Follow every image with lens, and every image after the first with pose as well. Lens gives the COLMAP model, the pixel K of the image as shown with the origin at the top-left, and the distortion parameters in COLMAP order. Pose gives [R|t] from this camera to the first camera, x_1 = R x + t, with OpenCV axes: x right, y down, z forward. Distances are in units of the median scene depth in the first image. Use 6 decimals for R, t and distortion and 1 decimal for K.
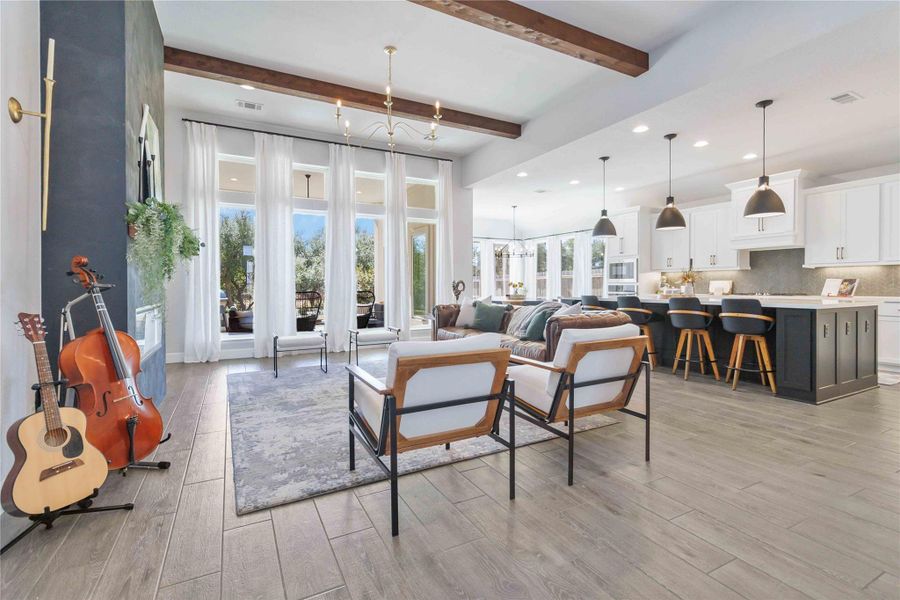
lens RADIAL K [[430.3, 0, 453.8], [0, 430.3, 284.2], [0, 0, 1]] dist [0.002833, 0.001015]
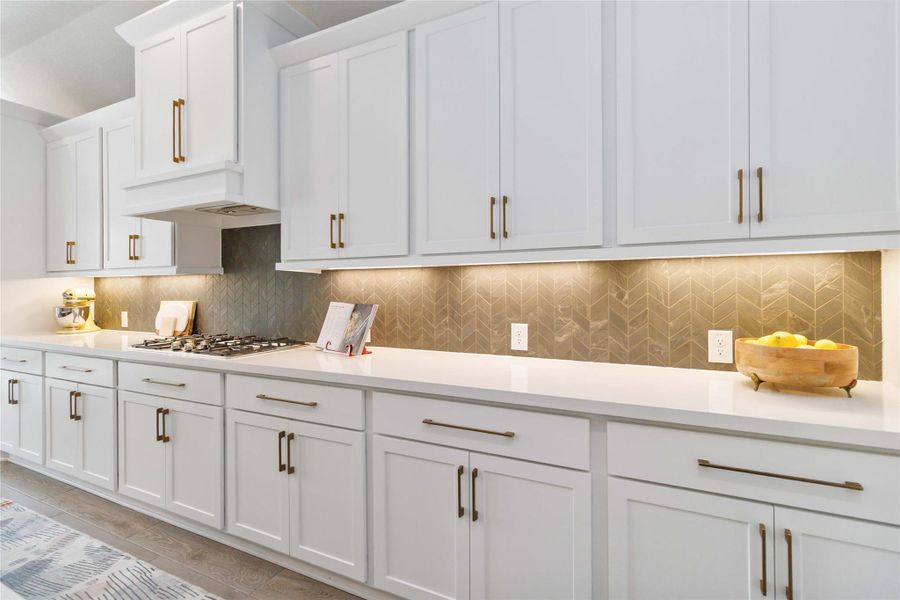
lens RADIAL K [[430.3, 0, 453.8], [0, 430.3, 284.2], [0, 0, 1]] dist [0.002833, 0.001015]
pose [[0.805501, -0.001499, 0.592593, 0.713728], [0.003605, 0.999991, -0.002371, -0.025851], [-0.592584, 0.004046, 0.805499, 0.619916]]
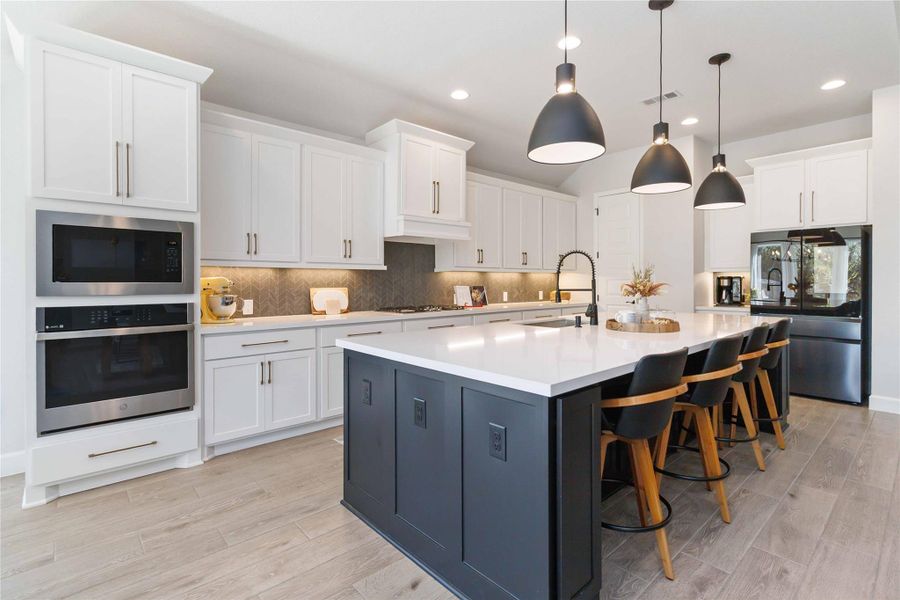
lens RADIAL K [[430.3, 0, 453.8], [0, 430.3, 284.2], [0, 0, 1]] dist [0.002833, 0.001015]
pose [[-0.252161, -0.006064, 0.967666, 0.067293], [-0.003760, 0.999979, 0.005287, -0.019143], [-0.967678, -0.002306, -0.252178, 1.187415]]
